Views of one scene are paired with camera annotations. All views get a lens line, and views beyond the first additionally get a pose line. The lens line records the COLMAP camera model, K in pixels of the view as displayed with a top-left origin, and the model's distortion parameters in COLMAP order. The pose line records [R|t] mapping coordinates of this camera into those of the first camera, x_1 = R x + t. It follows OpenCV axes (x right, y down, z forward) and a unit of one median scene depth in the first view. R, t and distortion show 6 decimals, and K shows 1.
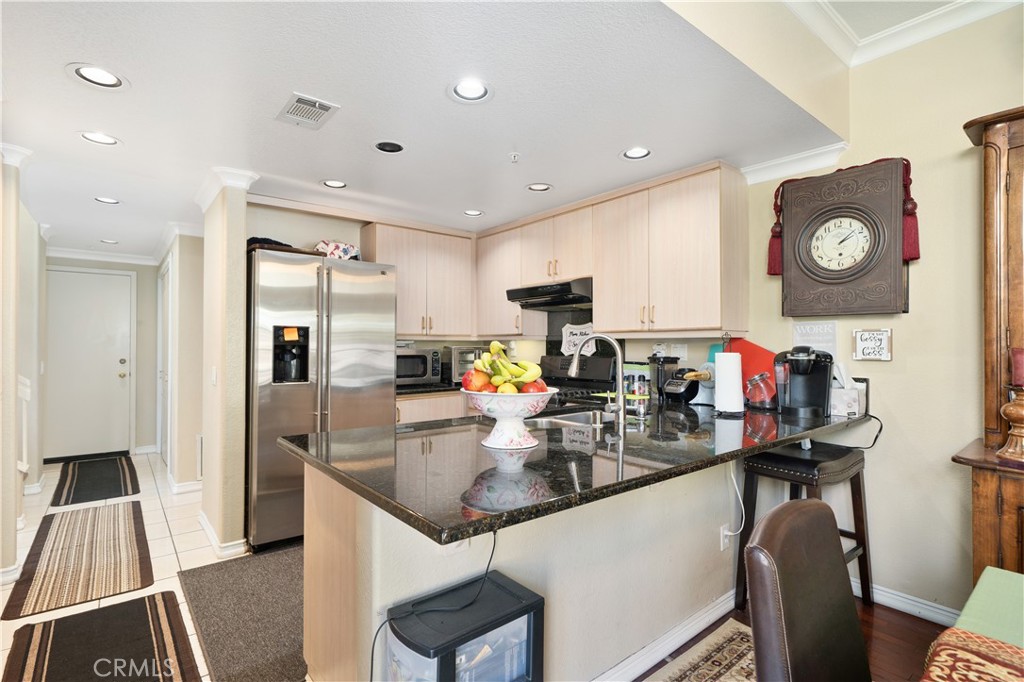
lens RADIAL K [[483.7, 0, 512.0], [0, 483.7, 341.0], [0, 0, 1]] dist [-0.001263, -0.000223]
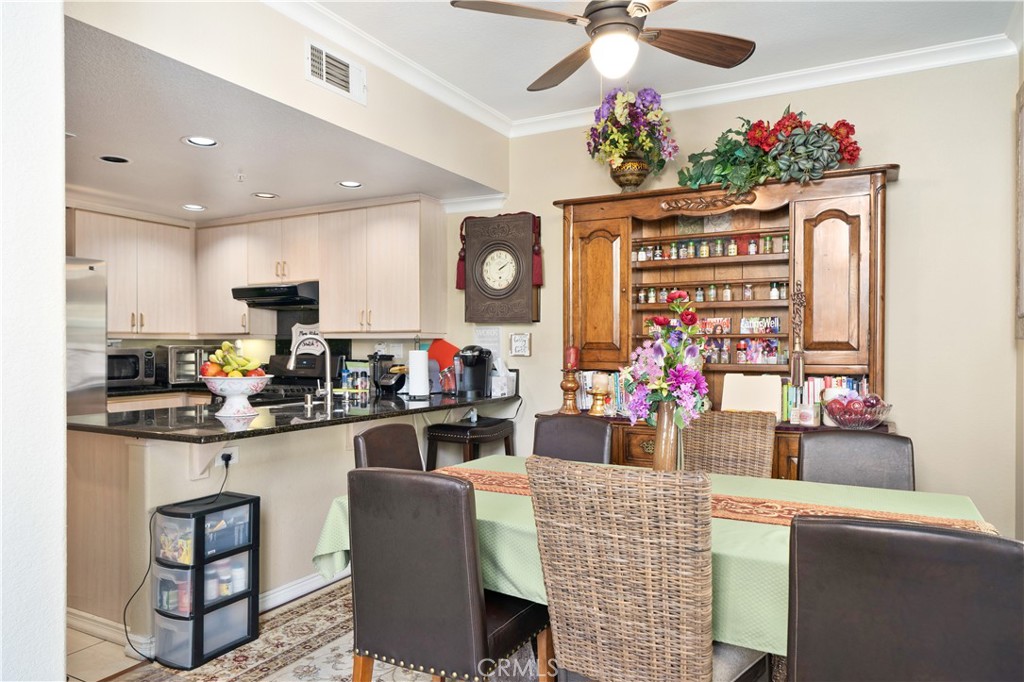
lens RADIAL K [[678.6, 0, 511.6], [0, 678.6, 350.7], [0, 0, 1]] dist [0.001500, -0.002323]
pose [[0.927031, -0.001945, 0.374981, -0.002573], [-0.004604, 0.999852, 0.016570, -0.005372], [-0.374957, -0.017087, 0.926885, -0.657009]]
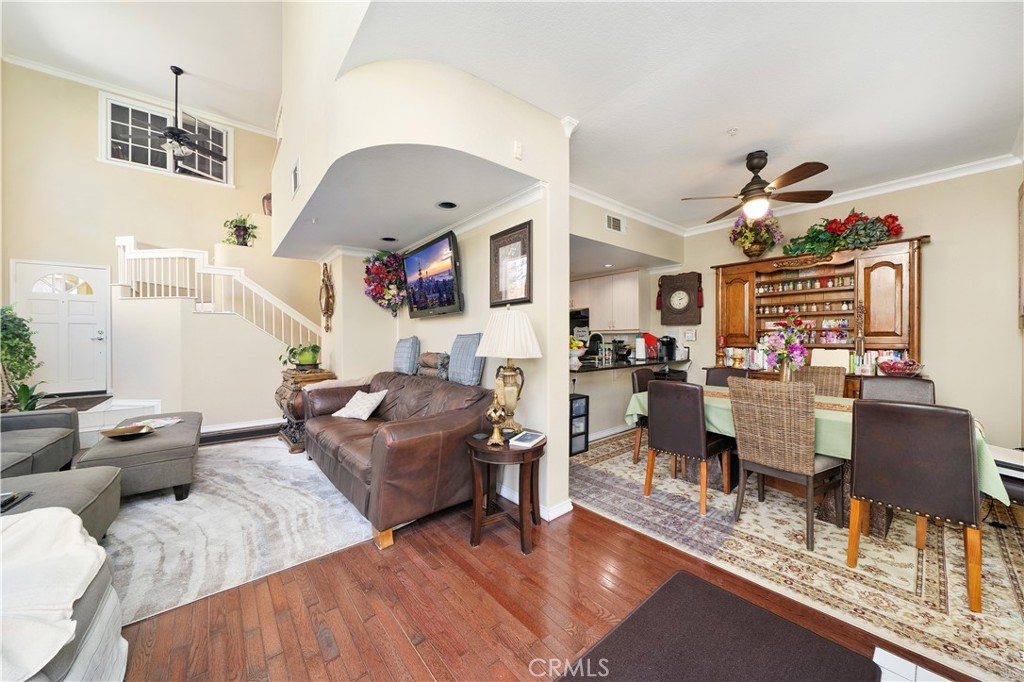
lens RADIAL K [[359.0, 0, 507.1], [0, 359.0, 342.0], [0, 0, 1]] dist [-0.009062, 0.000097]
pose [[0.999956, -0.008666, -0.003705, -0.281929], [0.008749, 0.999700, 0.022888, -0.007799], [0.003506, -0.022919, 0.999731, -0.951206]]
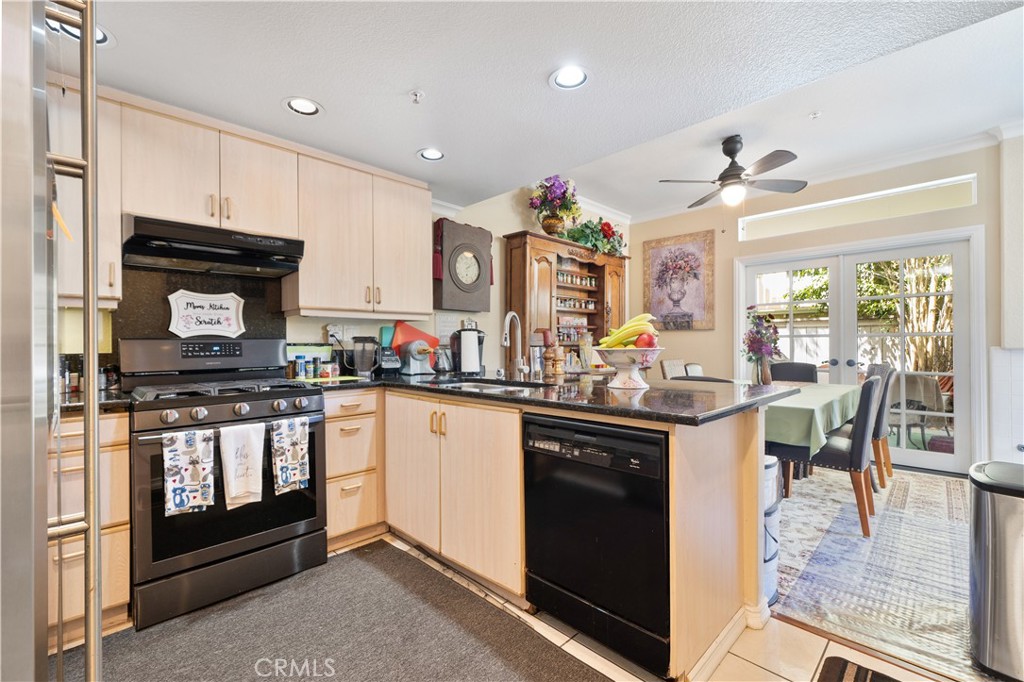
lens RADIAL K [[443.8, 0, 512.4], [0, 443.8, 343.0], [0, 0, 1]] dist [-0.000143, -0.000023]
pose [[-0.100642, -0.003765, 0.994916, -0.735670], [-0.006646, 0.999973, 0.003112, 0.044570], [-0.994900, -0.006299, -0.100665, 0.833513]]
